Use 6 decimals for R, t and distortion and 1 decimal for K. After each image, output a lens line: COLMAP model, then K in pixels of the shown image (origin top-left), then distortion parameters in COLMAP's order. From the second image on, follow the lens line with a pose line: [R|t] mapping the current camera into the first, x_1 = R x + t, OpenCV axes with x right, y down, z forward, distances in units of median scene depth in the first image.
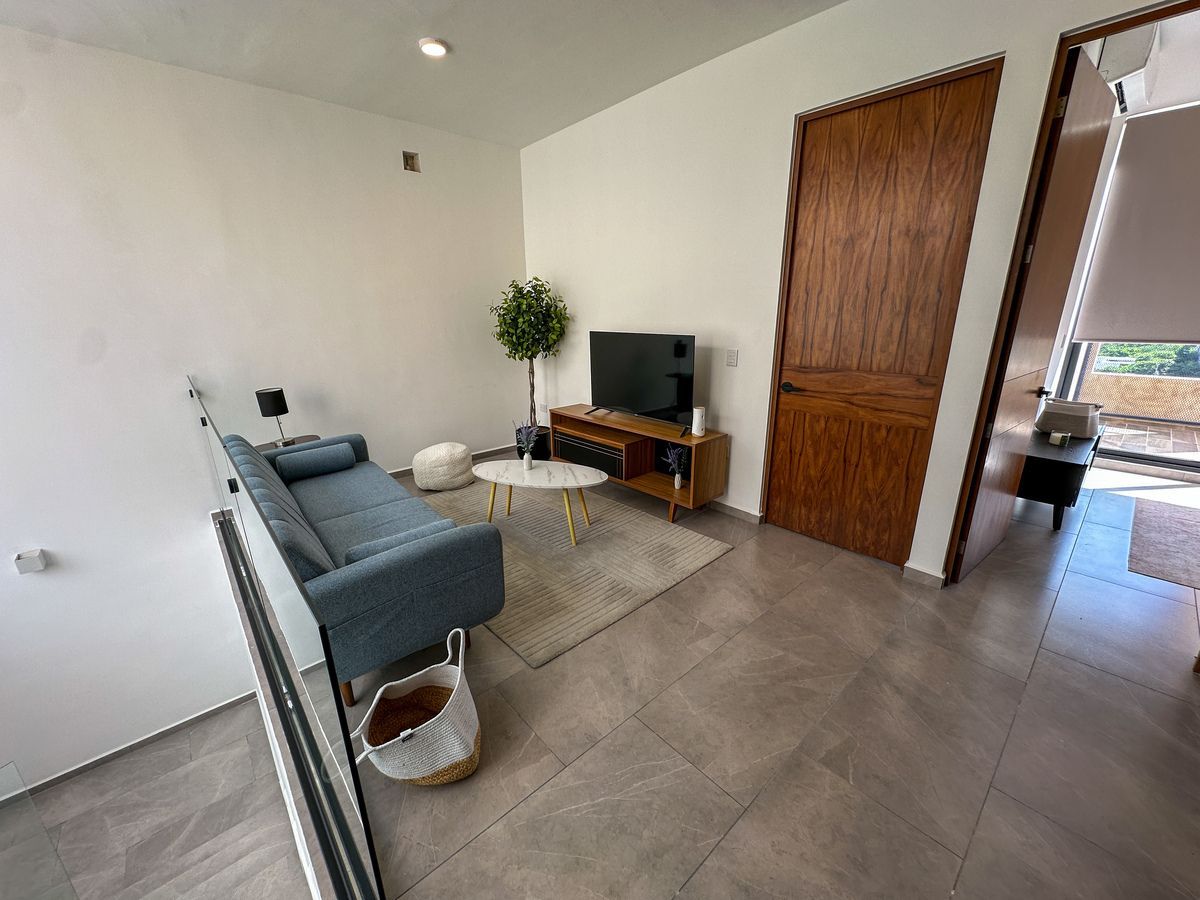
lens RADIAL K [[481.7, 0, 600.6], [0, 481.7, 451.6], [0, 0, 1]] dist [-0.005682, 0.001334]
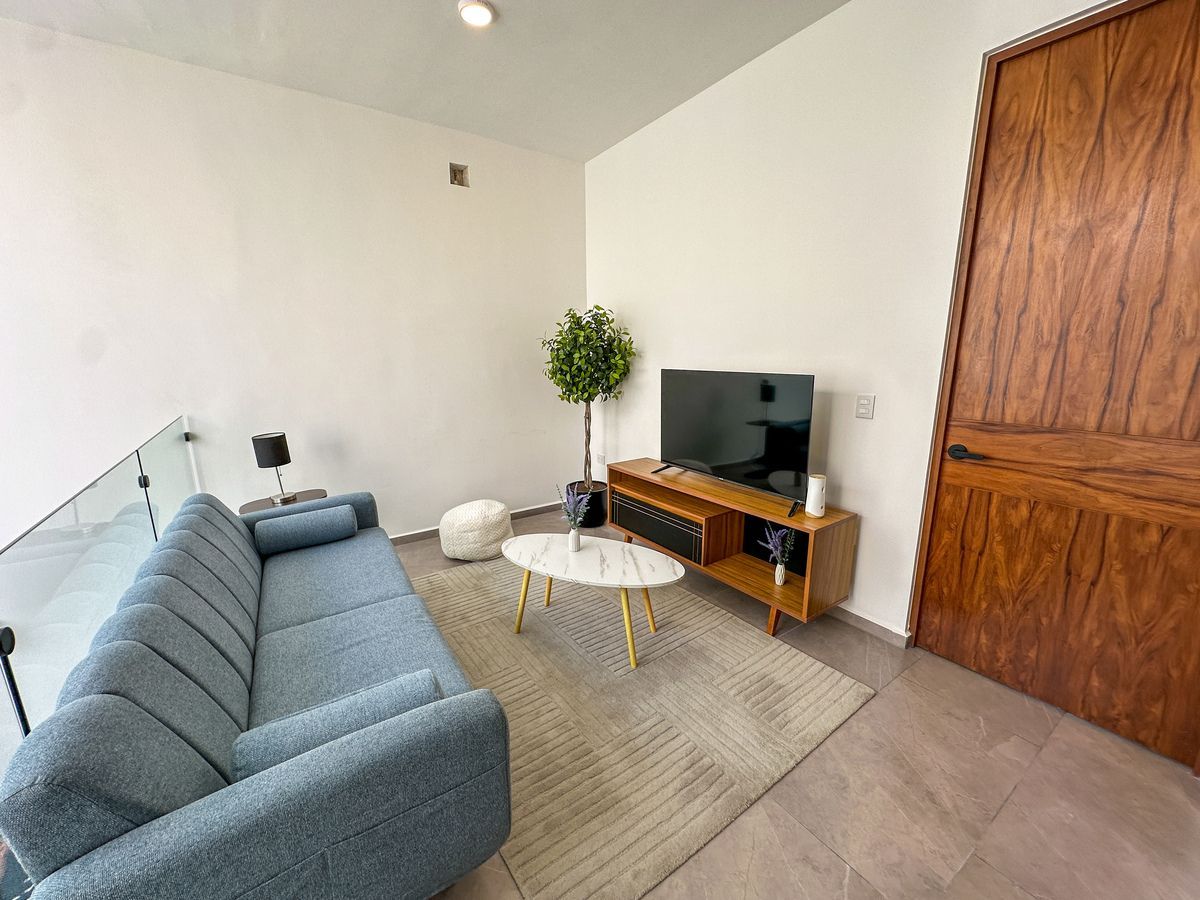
lens RADIAL K [[481.7, 0, 601.6], [0, 481.7, 446.2], [0, 0, 1]] dist [-0.005682, 0.001334]
pose [[0.991986, 0.027423, -0.123333, -0.023822], [-0.038501, 0.995345, -0.088355, -0.064052], [0.120336, 0.092395, 0.988424, 0.278766]]
